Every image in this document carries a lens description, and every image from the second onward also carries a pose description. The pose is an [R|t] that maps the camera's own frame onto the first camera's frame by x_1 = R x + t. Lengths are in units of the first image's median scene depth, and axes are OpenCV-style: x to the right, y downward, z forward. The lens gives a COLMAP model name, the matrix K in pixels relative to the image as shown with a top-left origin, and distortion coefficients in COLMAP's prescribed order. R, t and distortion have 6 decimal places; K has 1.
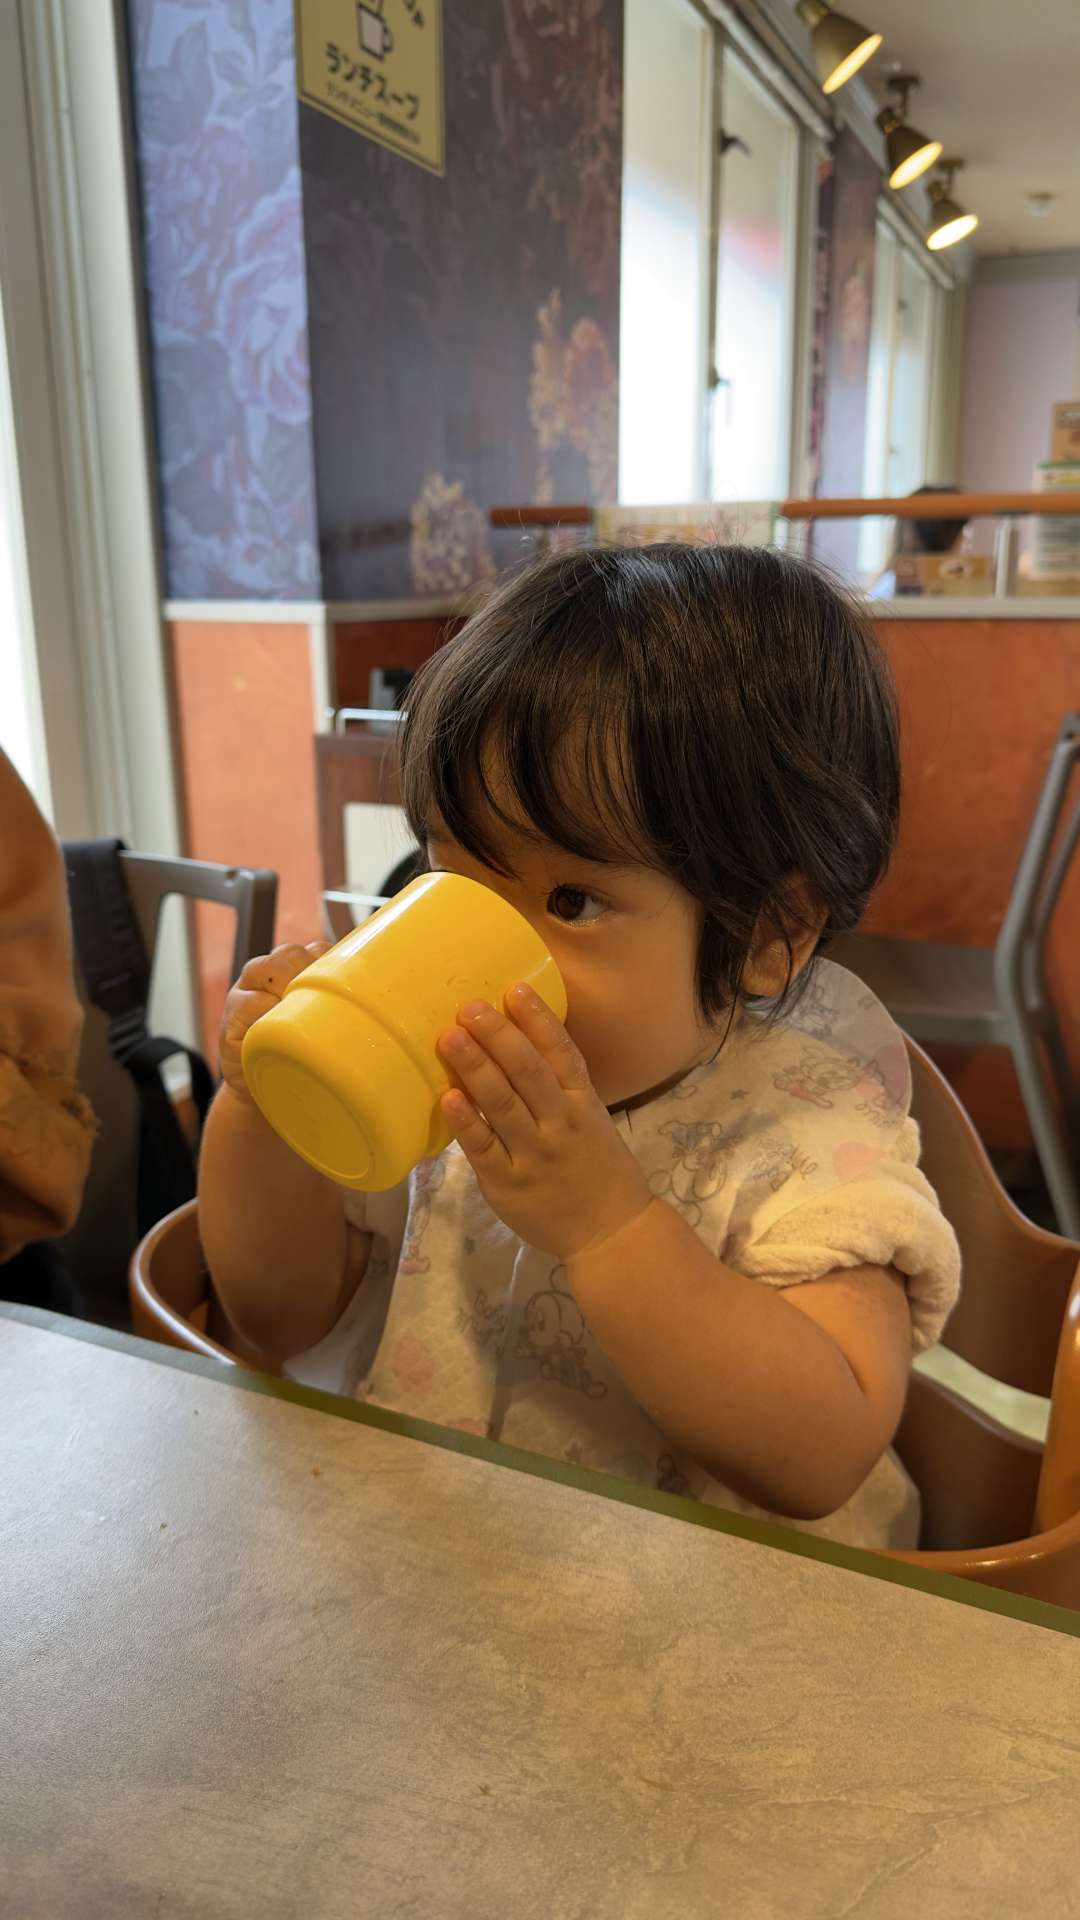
lens RADIAL K [[1379.7, 0, 543.8], [0, 1379.7, 951.5], [0, 0, 1]] dist [-0.013759, 0.000127]
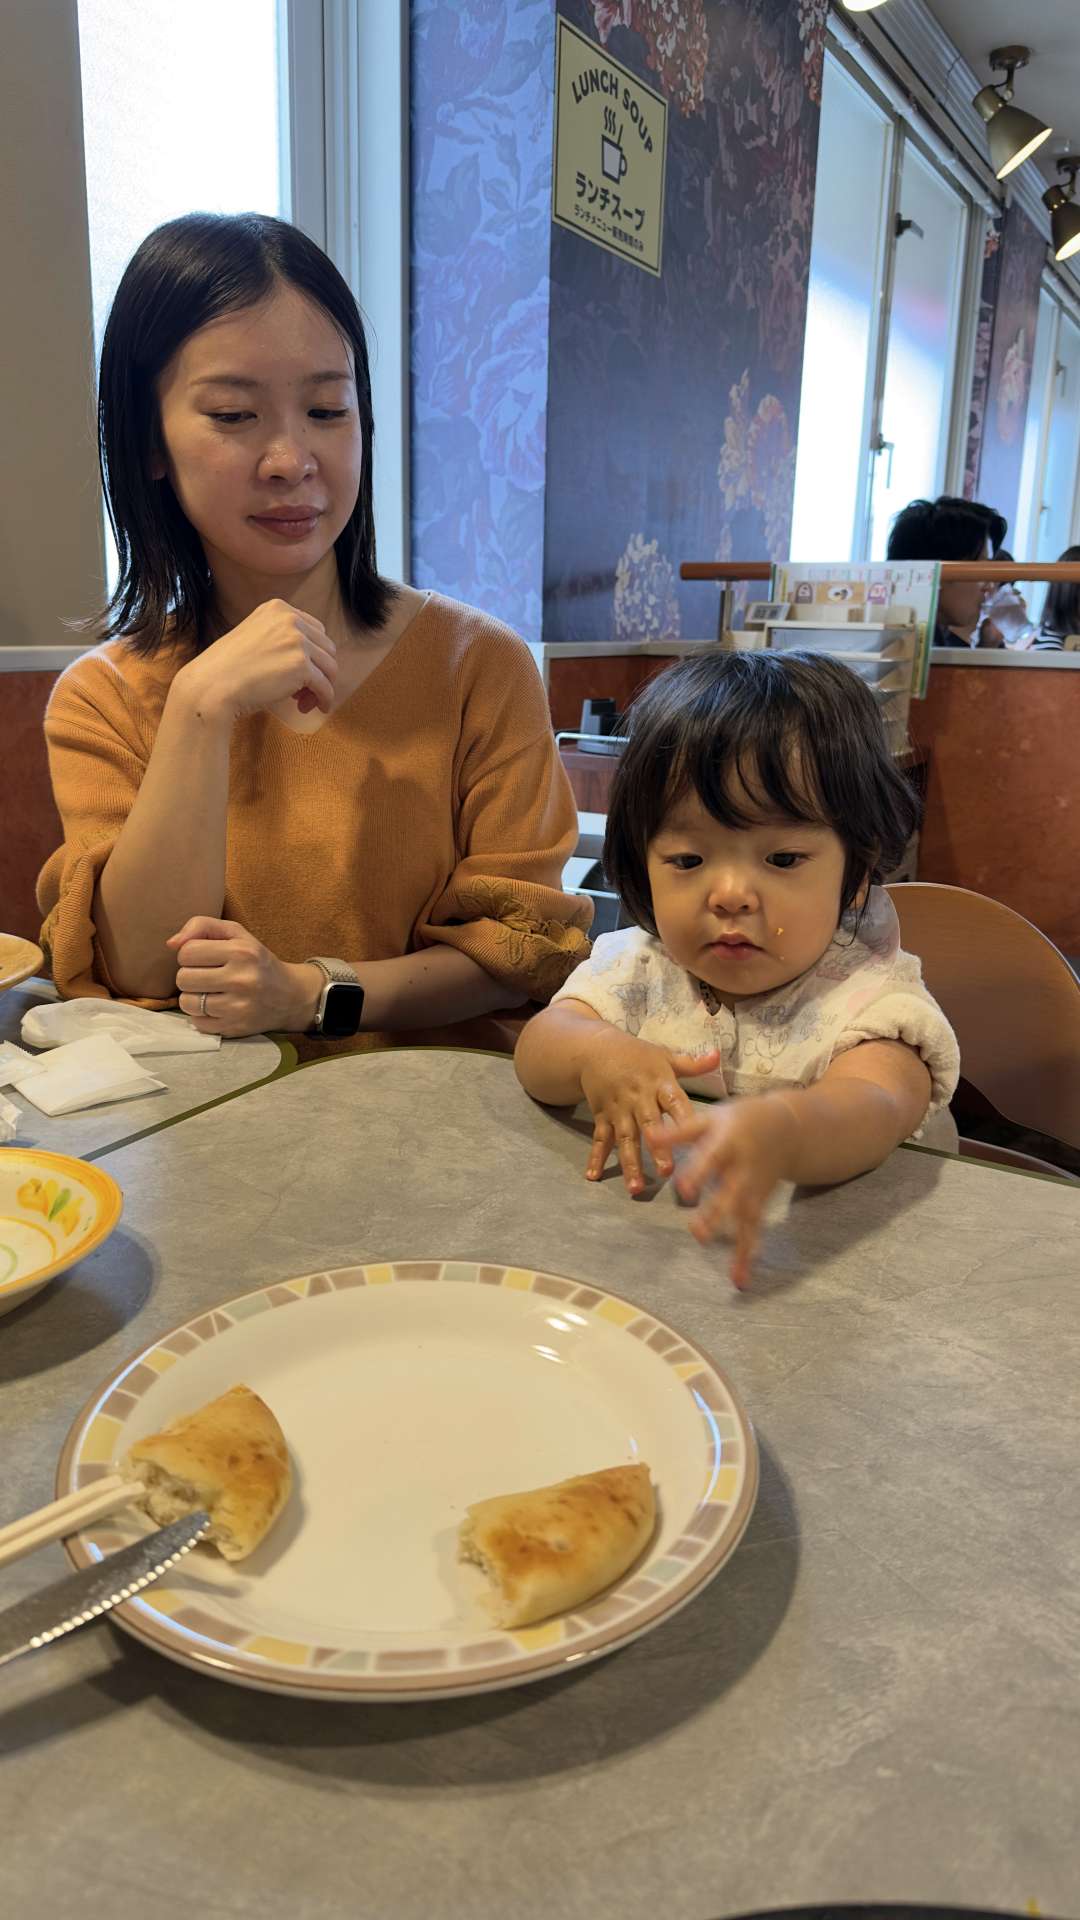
lens RADIAL K [[1355.4, 0, 545.4], [0, 1355.4, 964.0], [0, 0, 1]] dist [0.032171, -0.042276]
pose [[0.994910, 0.052298, -0.086131, -0.043068], [-0.053467, 0.998505, -0.011325, 0.038453], [0.085410, 0.015873, 0.996219, -0.162171]]
